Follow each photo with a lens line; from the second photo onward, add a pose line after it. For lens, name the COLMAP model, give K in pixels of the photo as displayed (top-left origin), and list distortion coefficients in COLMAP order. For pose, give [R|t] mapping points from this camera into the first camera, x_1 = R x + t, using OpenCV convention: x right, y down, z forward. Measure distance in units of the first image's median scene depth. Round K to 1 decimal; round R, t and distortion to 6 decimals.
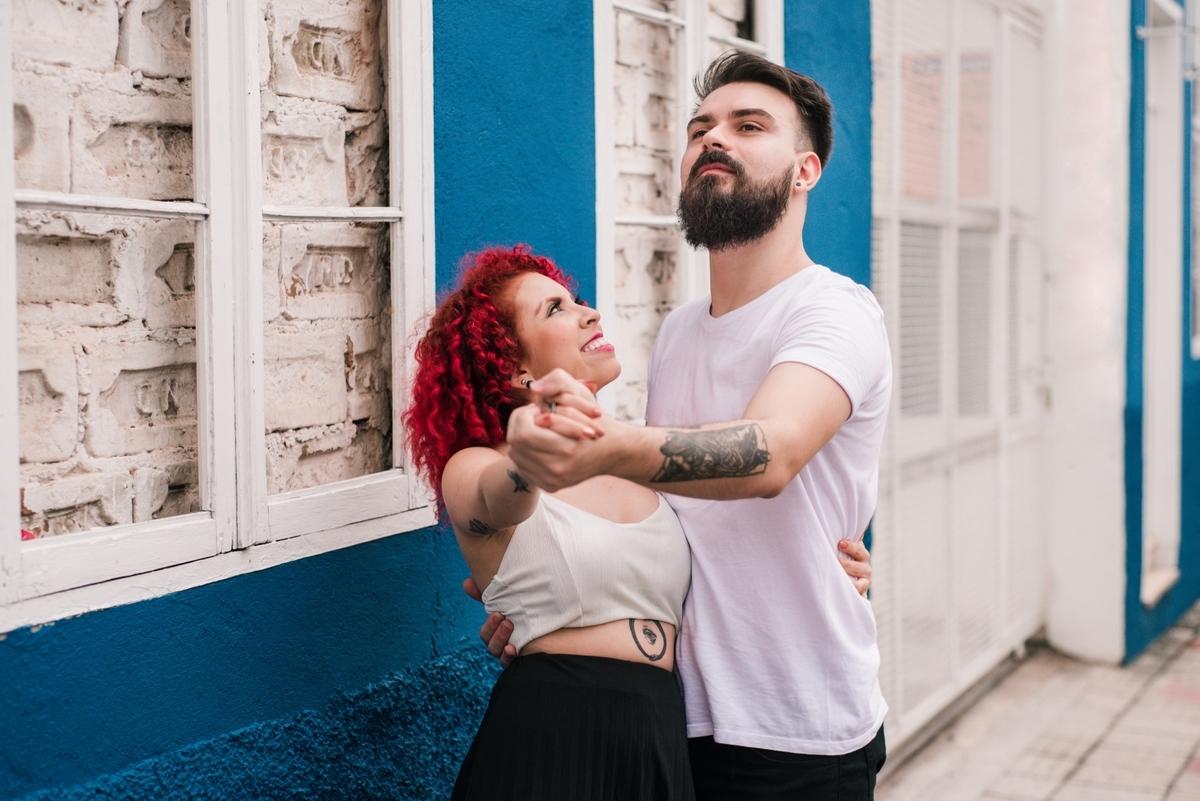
lens RADIAL K [[2006.2, 0, 625.8], [0, 2006.2, 415.2], [0, 0, 1]] dist [-0.017536, -0.004242]
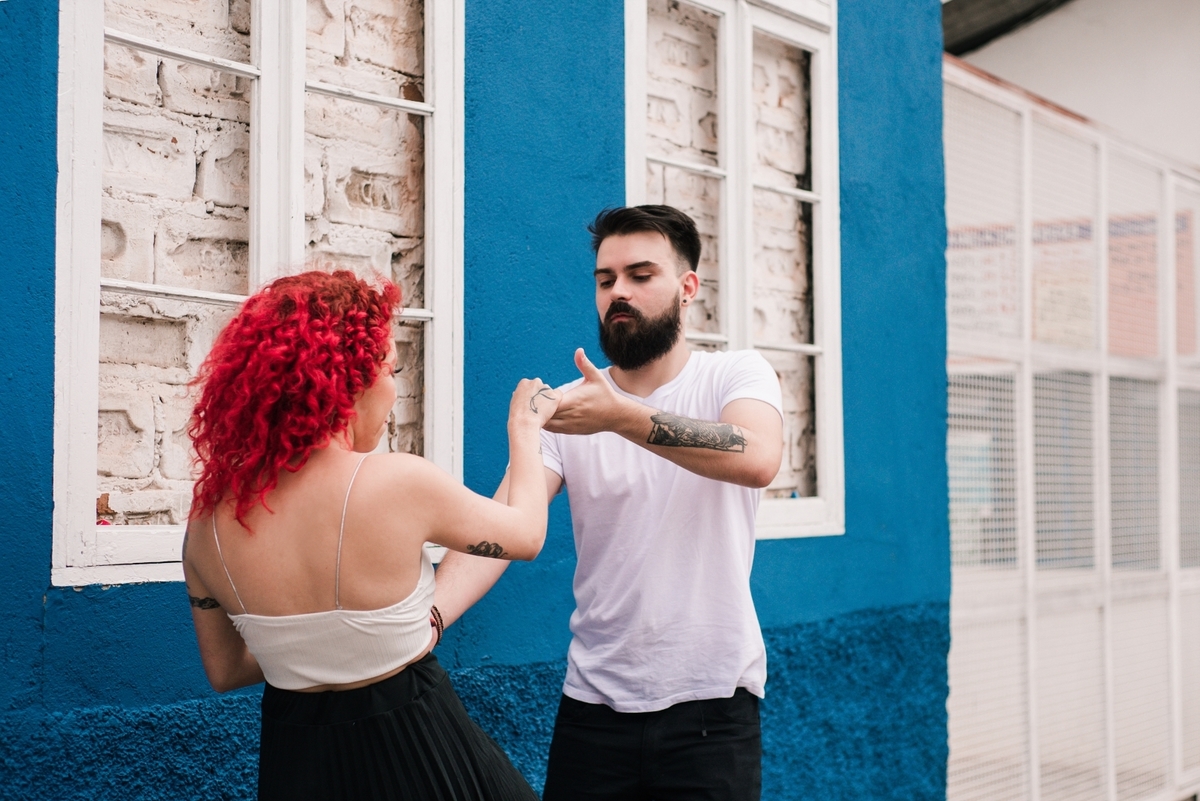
lens RADIAL K [[2101.1, 0, 600.0], [0, 2101.1, 400.5], [0, 0, 1]] dist [-0.021286, -0.005709]
pose [[0.985547, -0.001525, -0.169394, 0.233567], [-0.016111, 0.994583, -0.102689, 0.095598], [0.168633, 0.103934, 0.980184, -0.313361]]
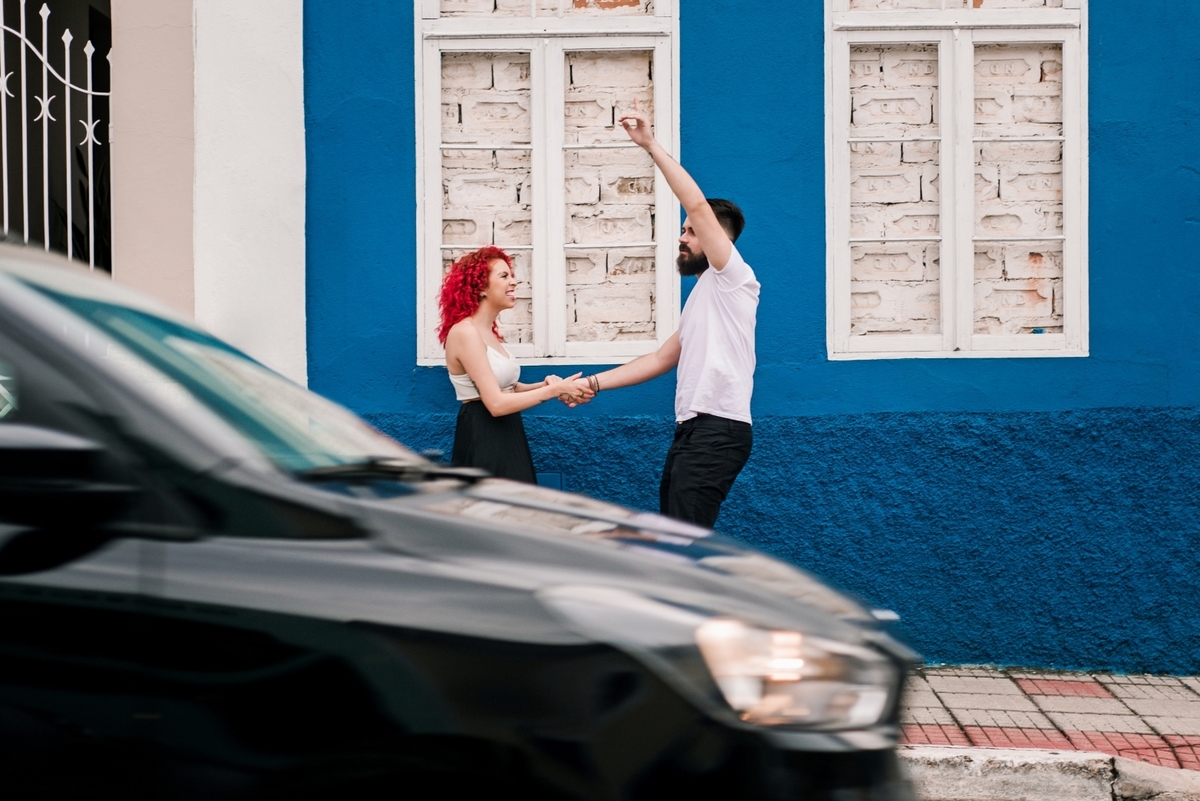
lens RADIAL K [[1848.4, 0, 621.6], [0, 1848.4, 377.3], [0, 0, 1]] dist [-0.016930, -0.018275]
pose [[0.367930, 0.031197, -0.929330, 2.267808], [-0.058773, 0.998219, 0.010241, 0.057129], [0.927994, 0.050851, 0.369108, 0.059963]]
